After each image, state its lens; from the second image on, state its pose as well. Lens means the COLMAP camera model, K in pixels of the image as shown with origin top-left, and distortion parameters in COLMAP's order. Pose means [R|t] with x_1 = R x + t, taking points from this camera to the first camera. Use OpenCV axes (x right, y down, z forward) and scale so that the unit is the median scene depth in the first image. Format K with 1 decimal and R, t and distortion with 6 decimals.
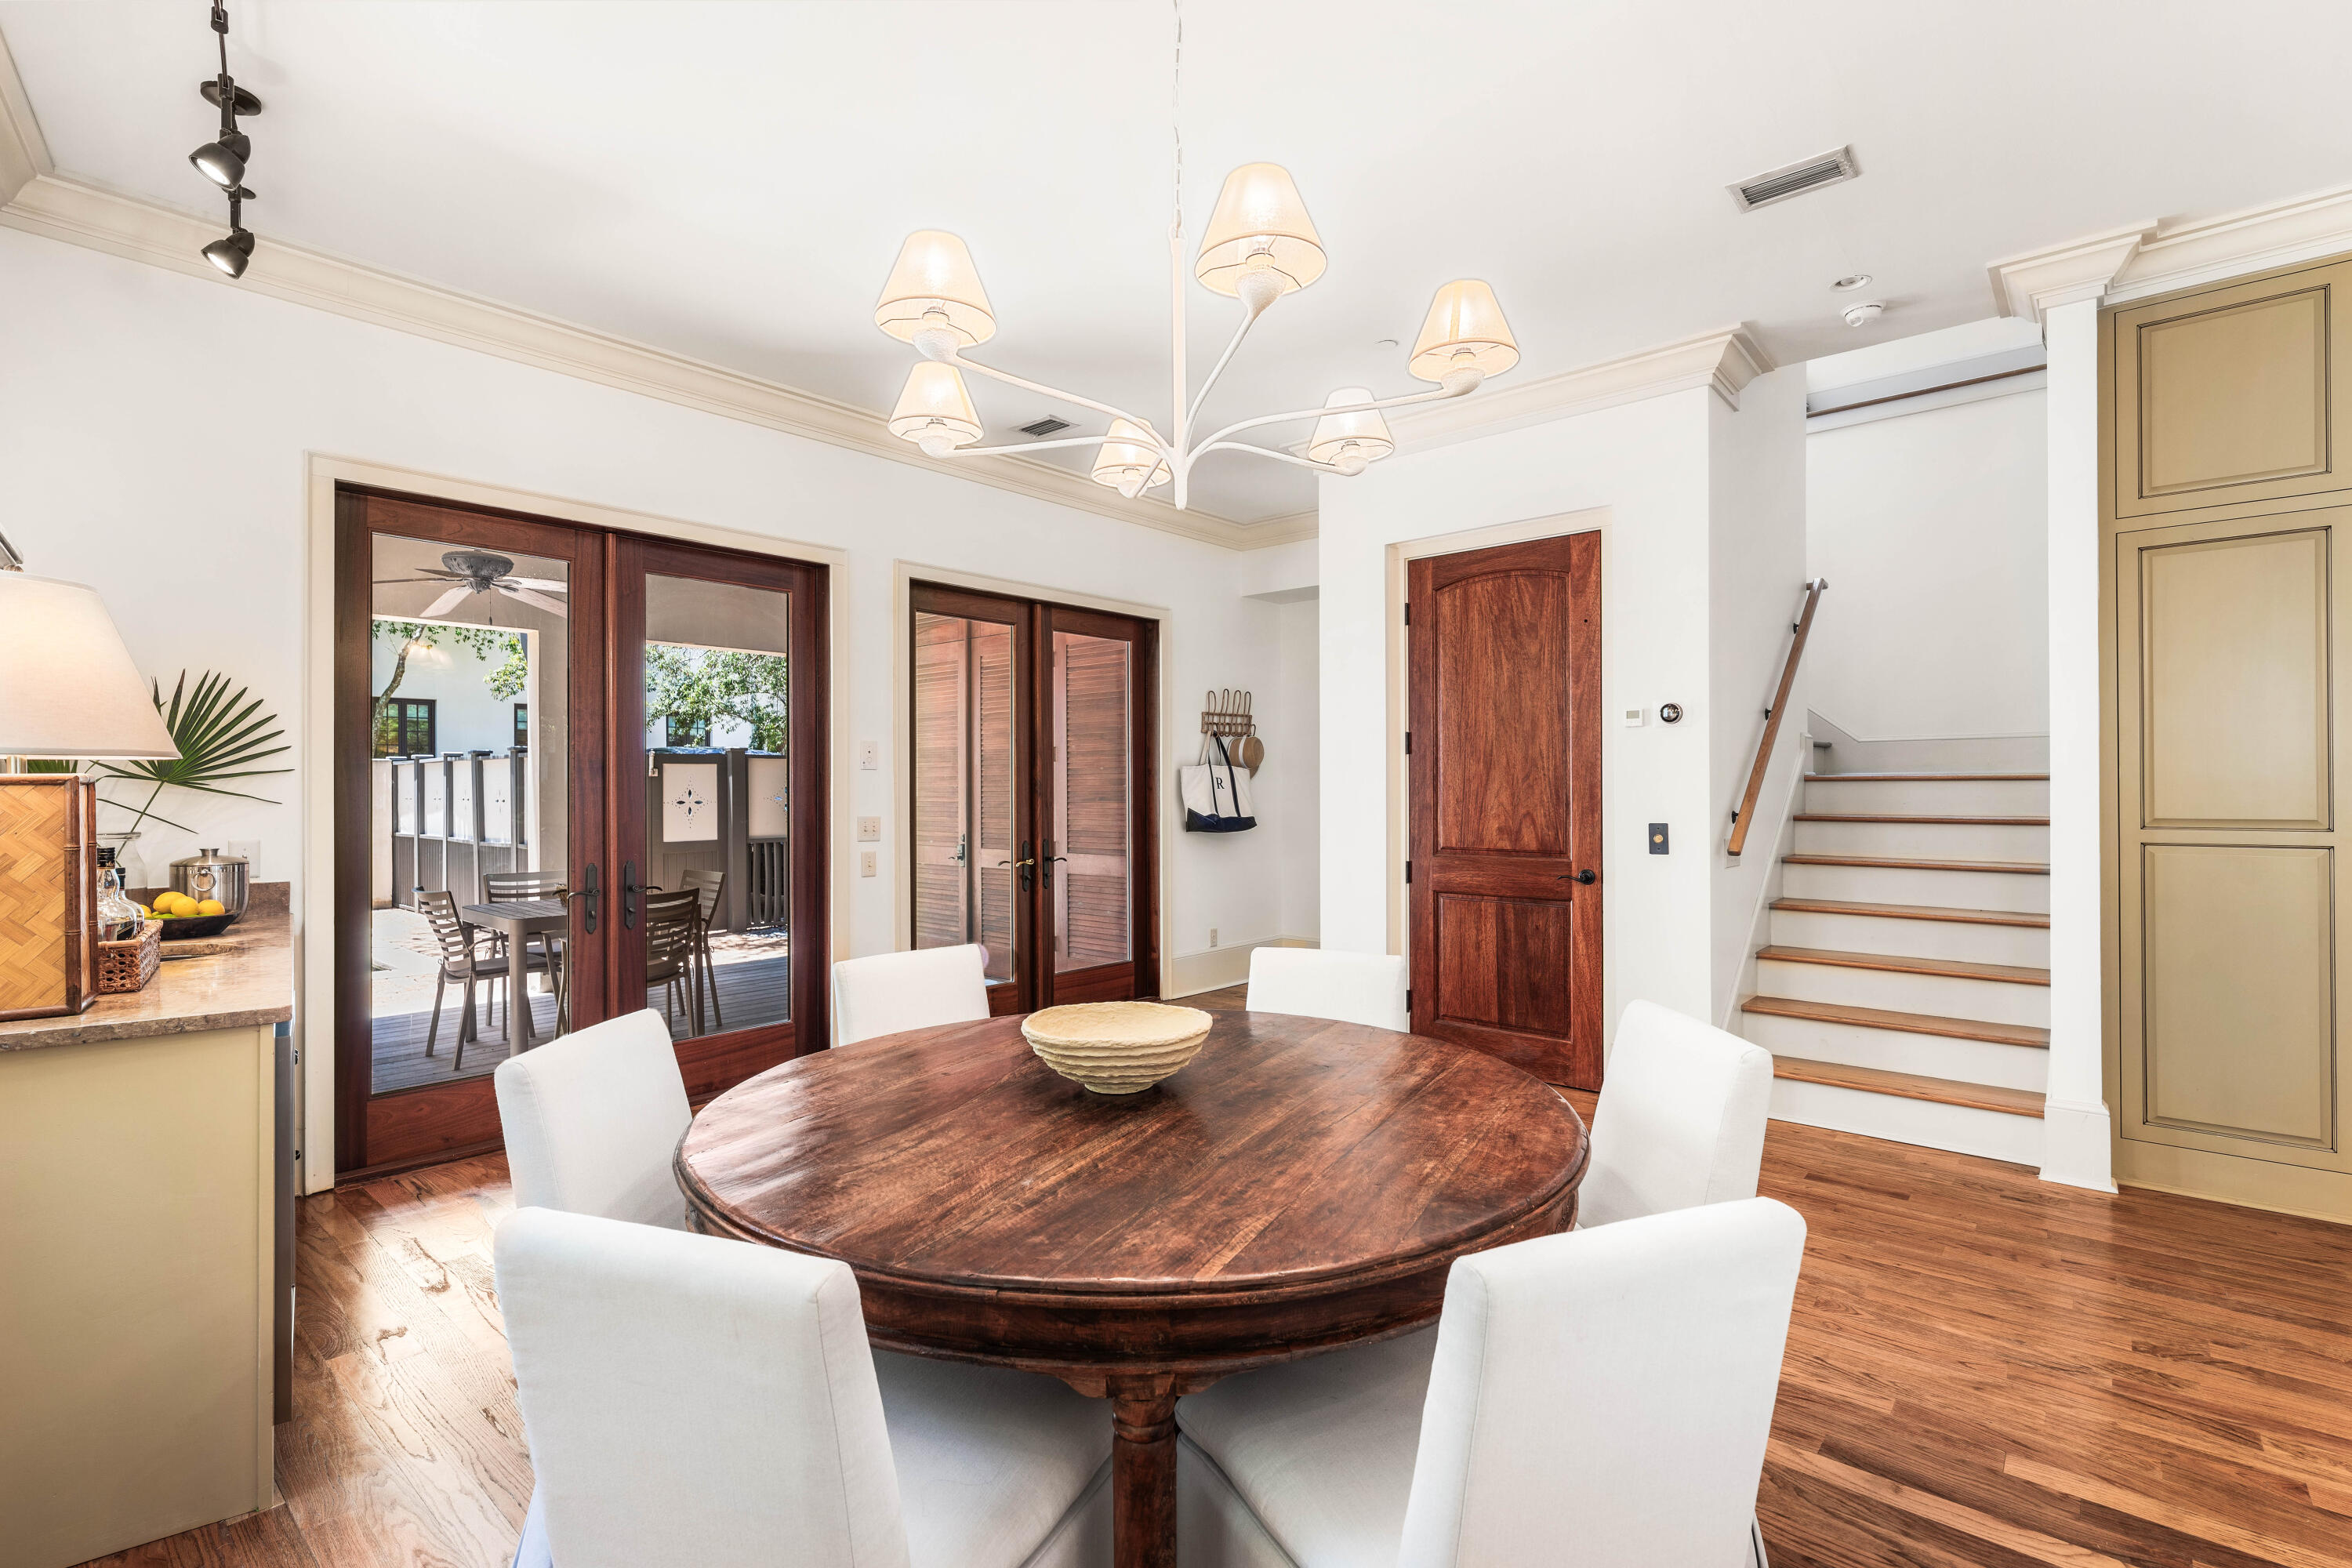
lens RADIAL K [[1071.3, 0, 1176.0], [0, 1071.3, 784.0], [0, 0, 1]] dist [-0.002825, -0.000063]
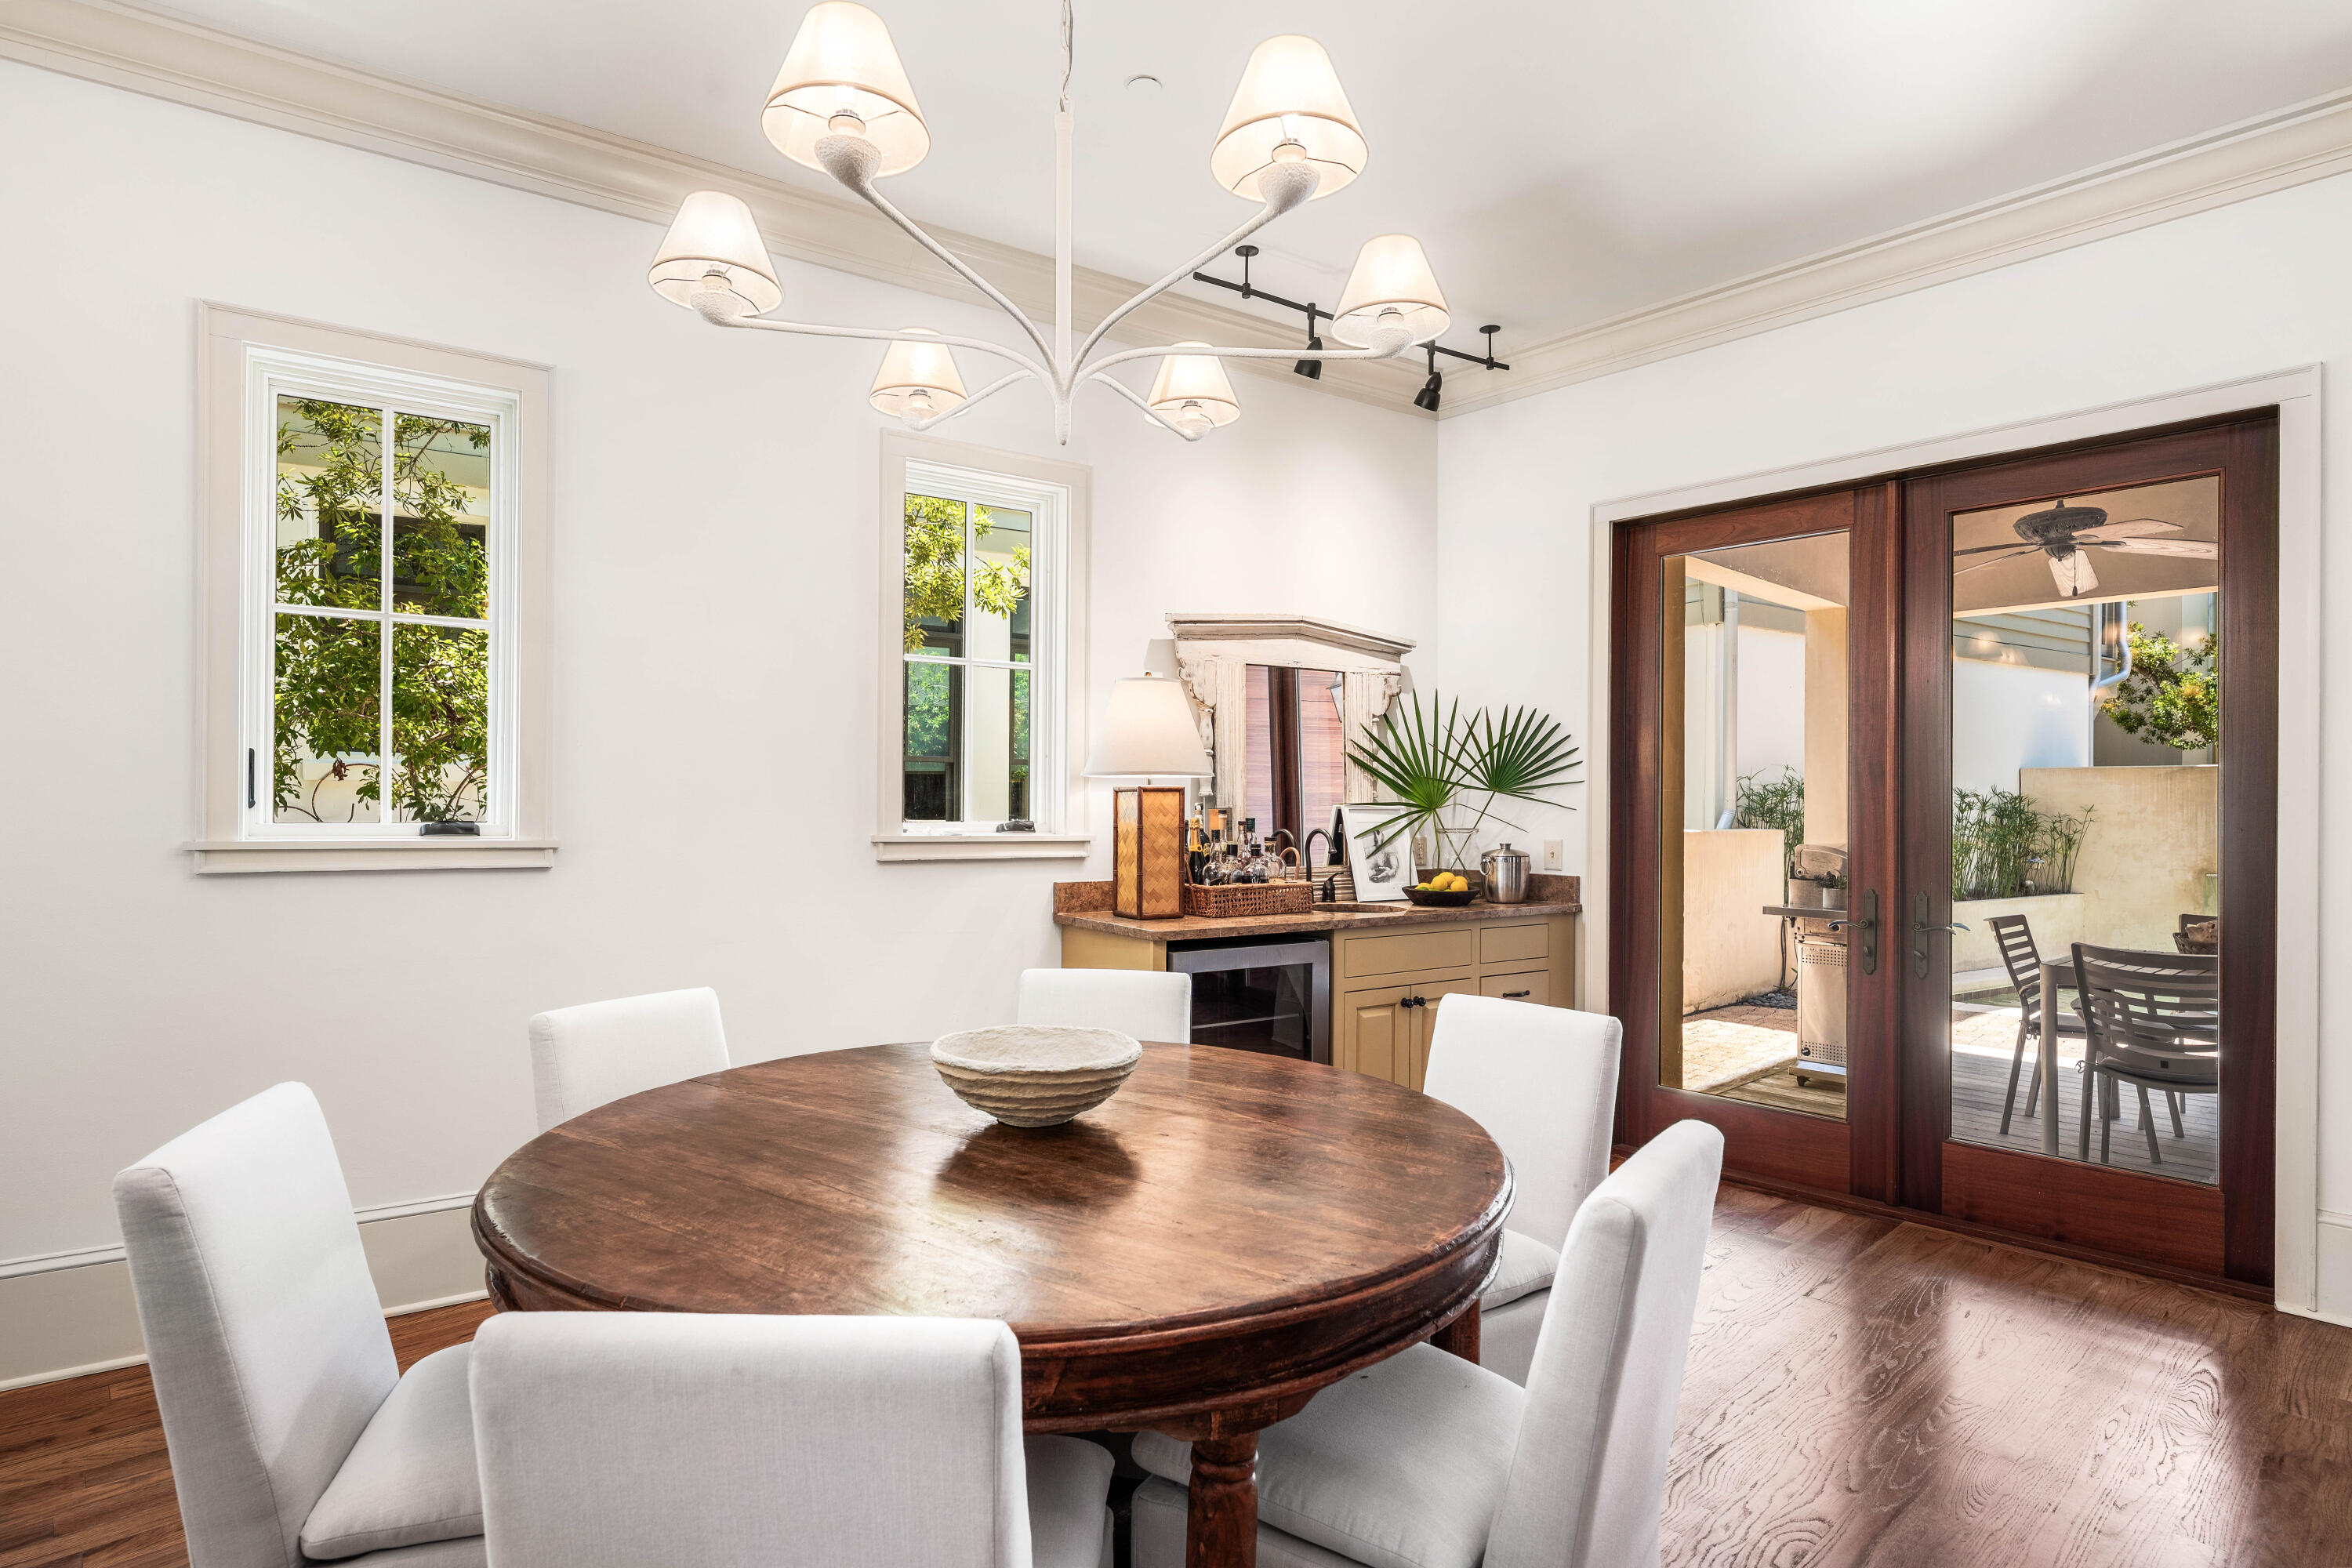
lens RADIAL K [[1208.1, 0, 1176.7], [0, 1208.1, 799.4], [0, 0, 1]] dist [0.014542, -0.000310]
pose [[-0.104808, 0.000489, -0.994492, 0.520653], [-0.001977, 0.999998, 0.000700, 0.006532], [0.994491, 0.002039, -0.104807, 0.672527]]
